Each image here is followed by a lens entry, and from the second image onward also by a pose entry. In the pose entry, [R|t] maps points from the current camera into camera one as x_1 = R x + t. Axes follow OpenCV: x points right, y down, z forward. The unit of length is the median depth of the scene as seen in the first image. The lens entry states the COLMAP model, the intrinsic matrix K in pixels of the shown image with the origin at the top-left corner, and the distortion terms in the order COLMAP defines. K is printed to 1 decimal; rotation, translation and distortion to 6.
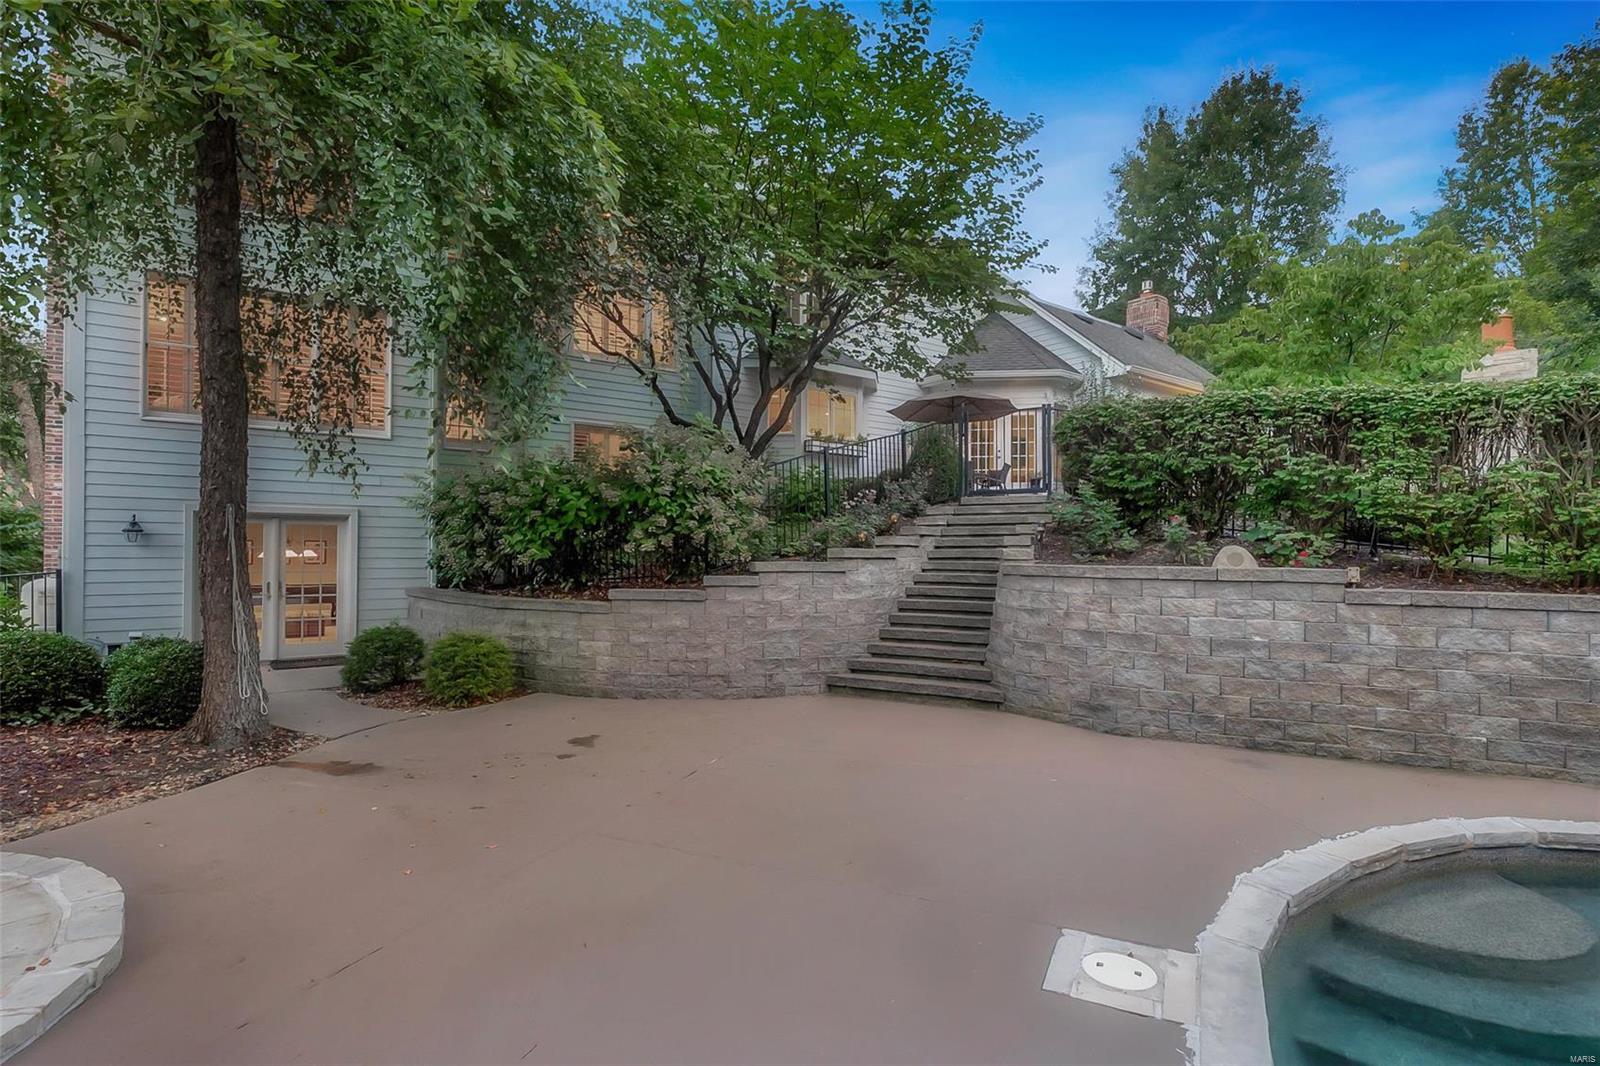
lens RADIAL K [[760.8, 0, 797.8], [0, 760.8, 532.7], [0, 0, 1]] dist [-0.002096, -0.000128]
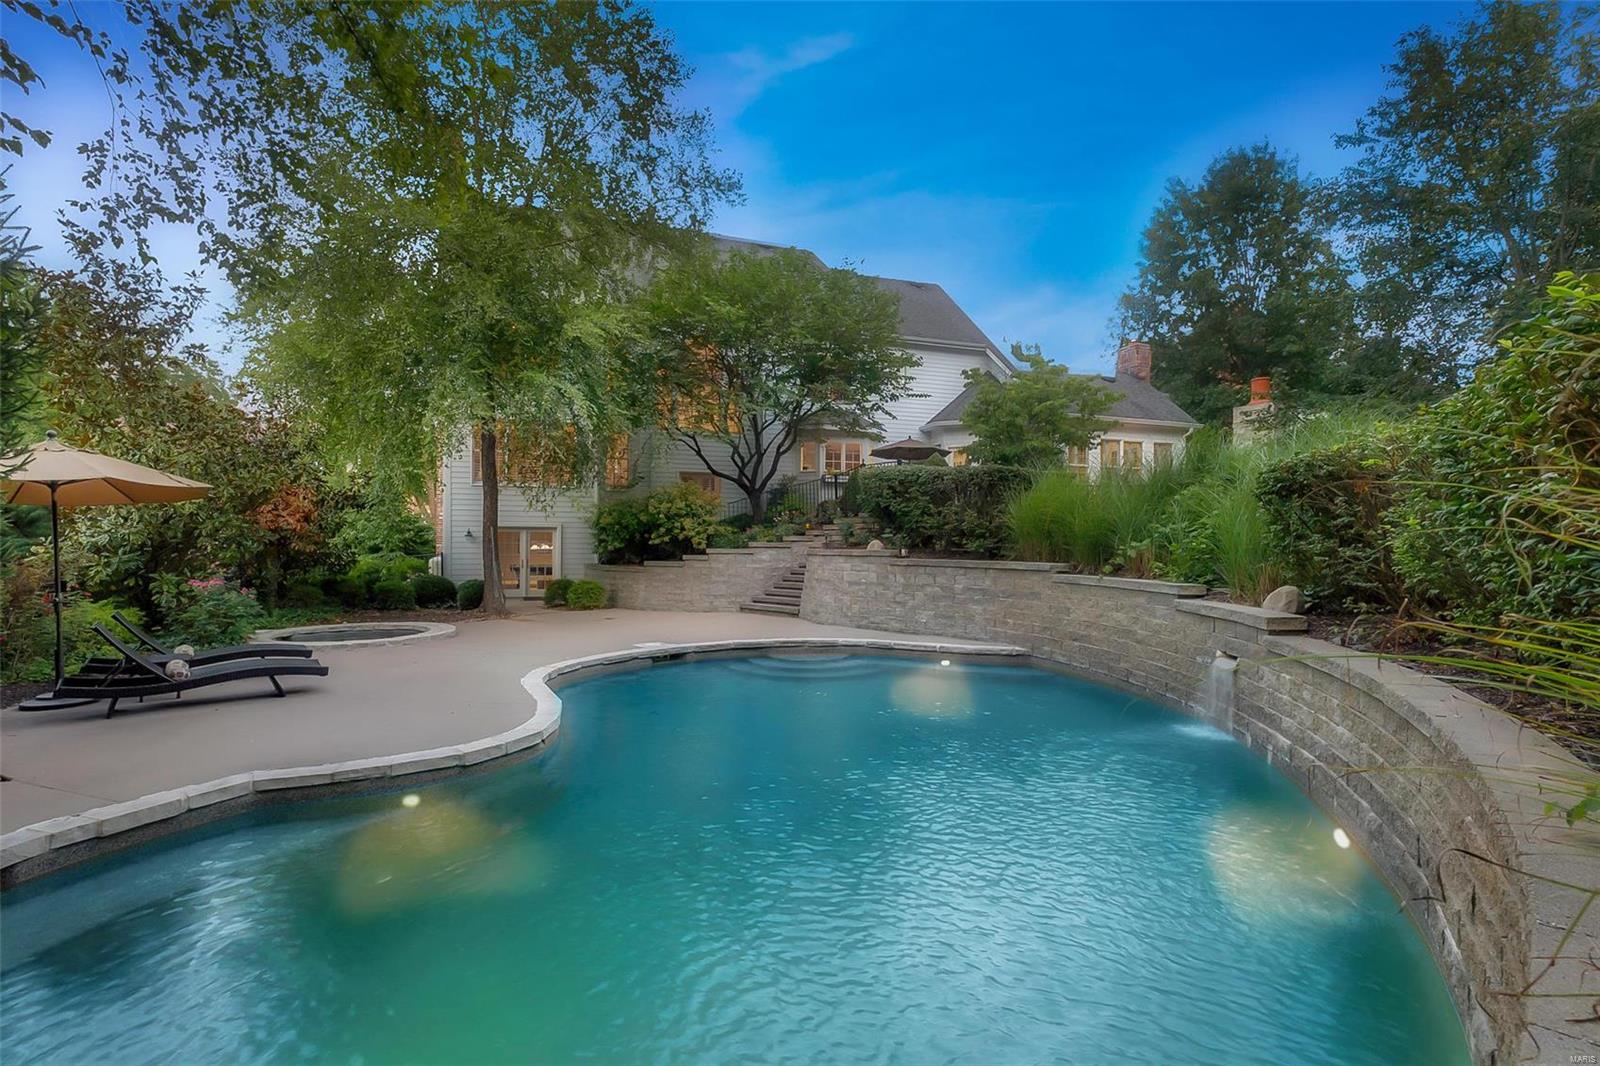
lens RADIAL K [[706.6, 0, 801.9], [0, 706.6, 533.9], [0, 0, 1]] dist [-0.000113, 0.000163]
pose [[0.955416, -0.006295, -0.295196, 0.786957], [0.007216, 0.999972, 0.002032, -0.005306], [0.295175, -0.004072, 0.955435, -0.811570]]
